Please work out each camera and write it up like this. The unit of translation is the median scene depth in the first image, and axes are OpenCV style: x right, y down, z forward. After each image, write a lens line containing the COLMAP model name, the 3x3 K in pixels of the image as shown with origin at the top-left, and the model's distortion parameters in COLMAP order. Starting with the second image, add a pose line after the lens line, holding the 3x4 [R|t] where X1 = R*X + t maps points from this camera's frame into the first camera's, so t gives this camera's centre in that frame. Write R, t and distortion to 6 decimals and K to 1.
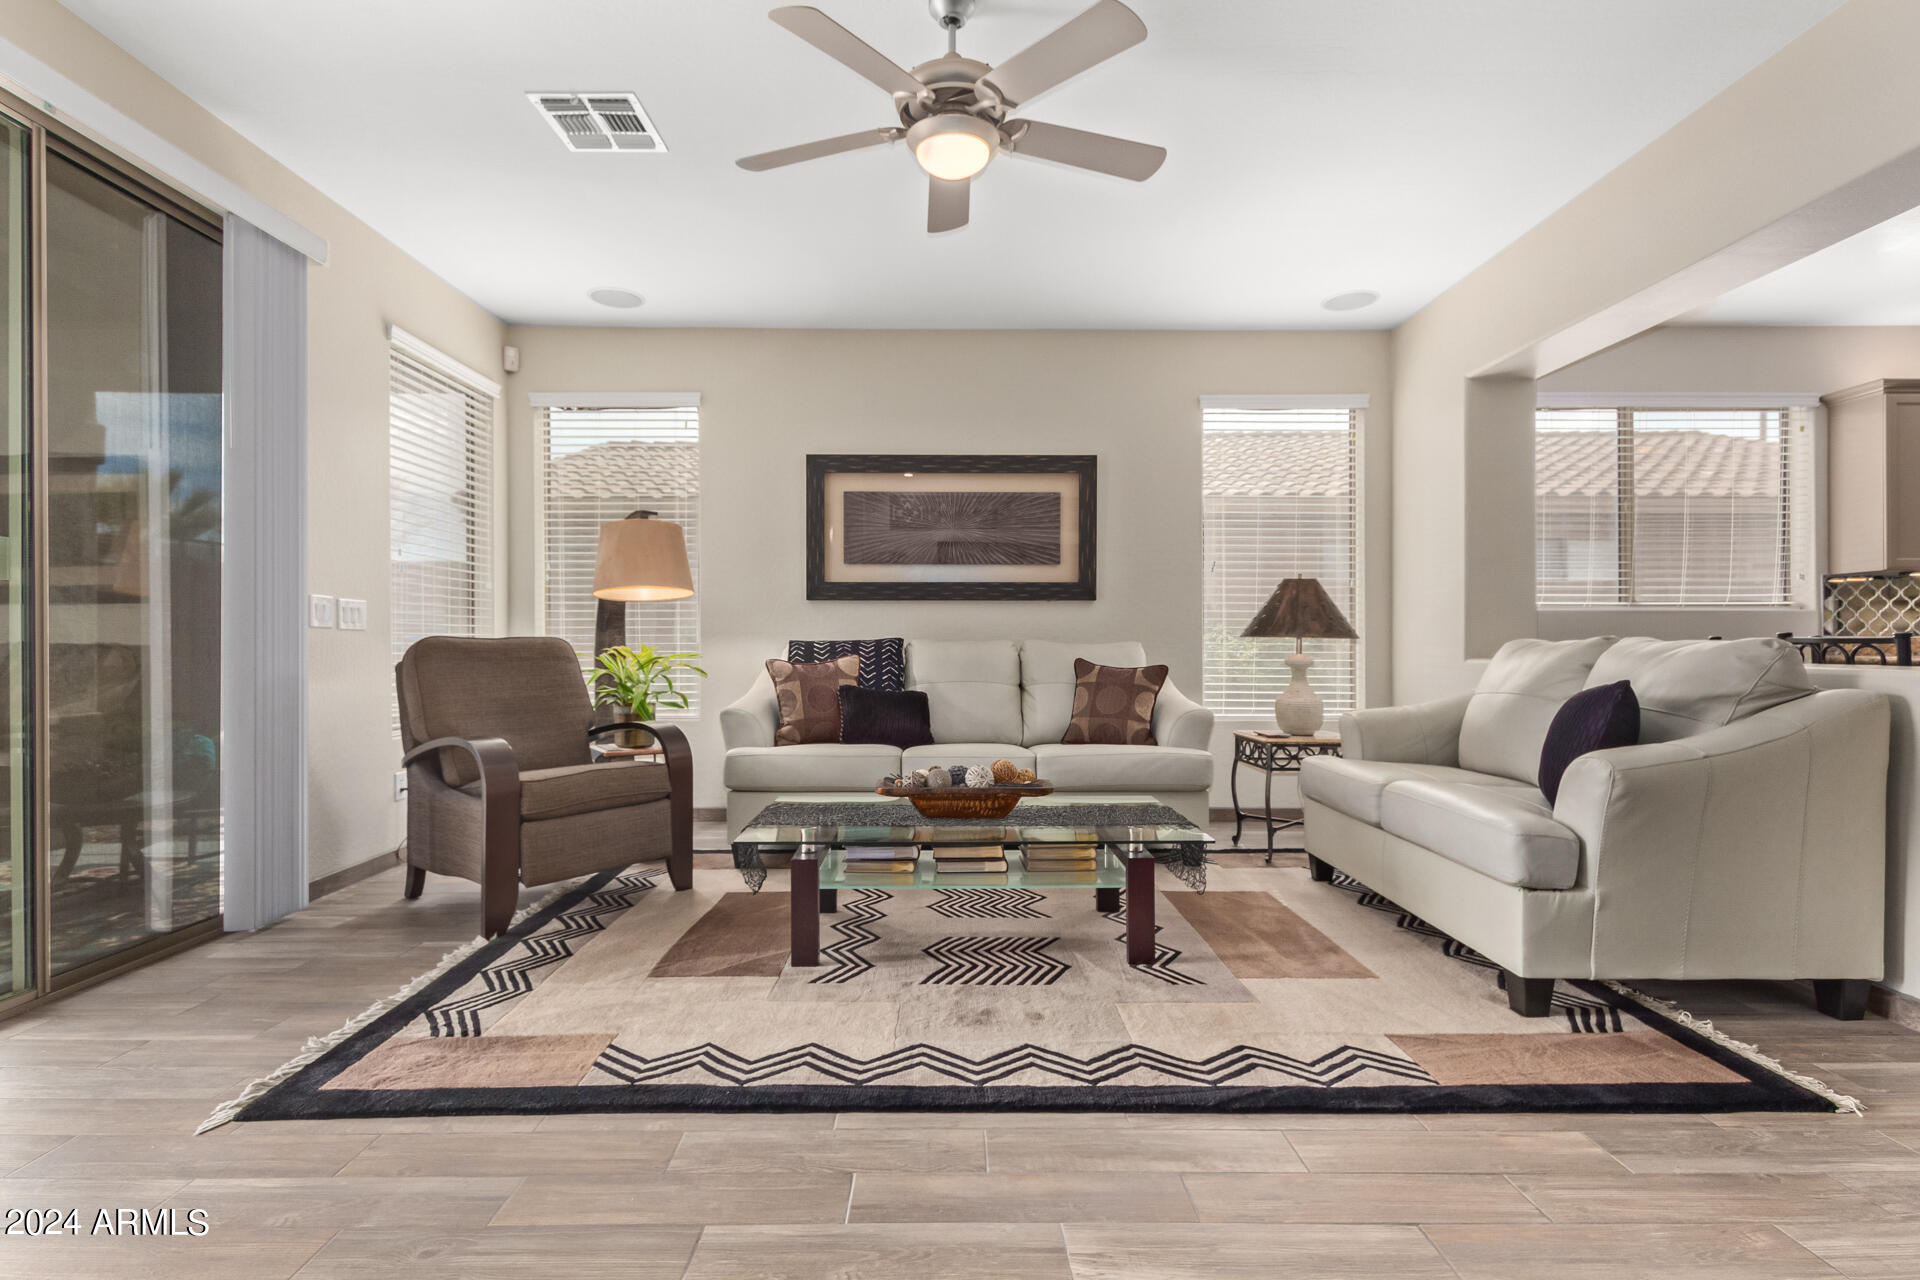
lens RADIAL K [[931.6, 0, 960.0], [0, 931.6, 640.0], [0, 0, 1]] dist [0.010031, -0.001165]
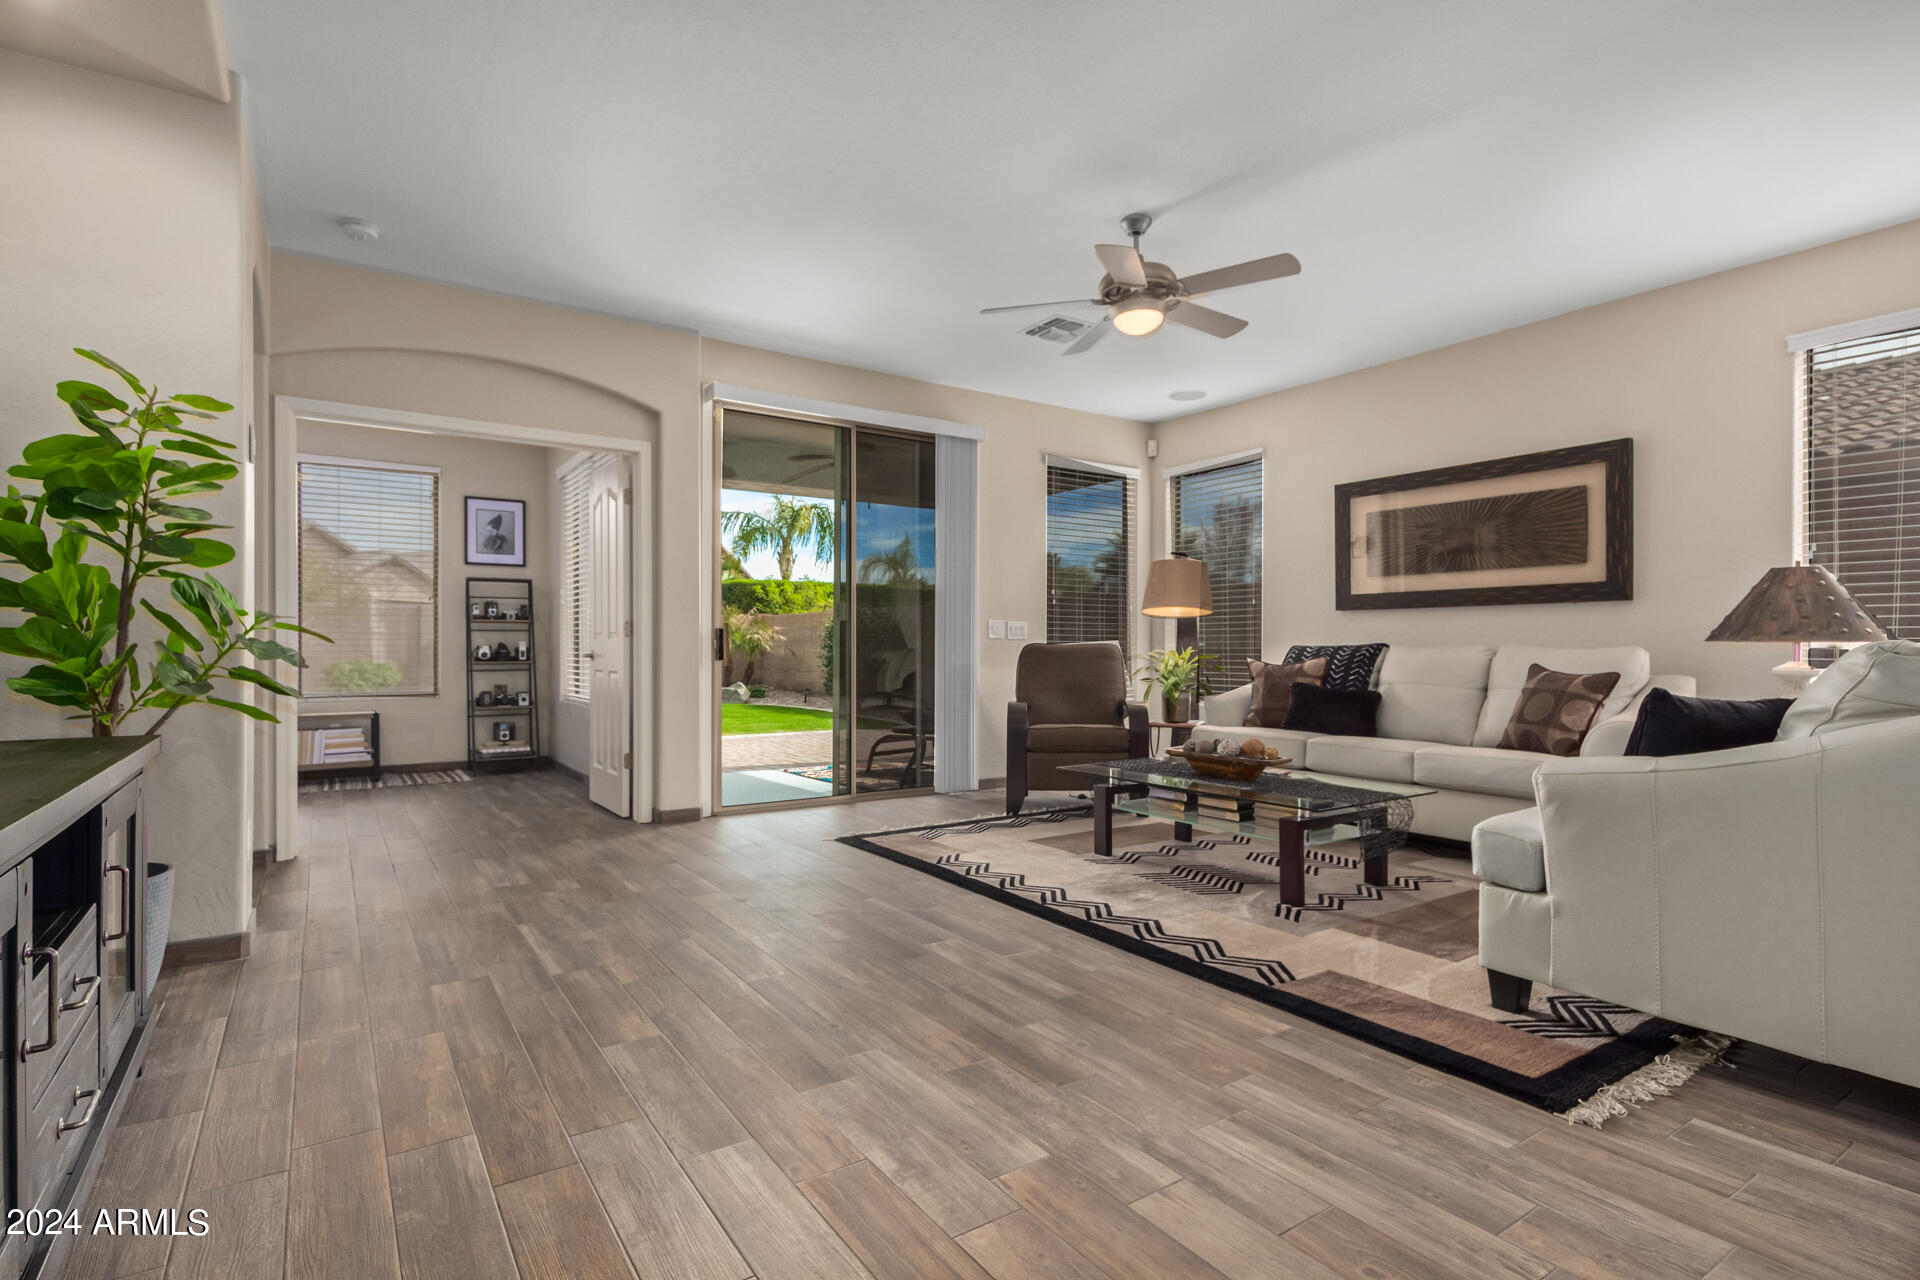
lens RADIAL K [[930.3, 0, 960.8], [0, 930.3, 649.8], [0, 0, 1]] dist [0.015759, -0.000417]
pose [[0.554787, 0.001735, -0.831991, 0.908869], [0.002127, 0.999992, 0.003504, 0.001022], [0.831990, -0.003714, 0.554778, -0.052210]]
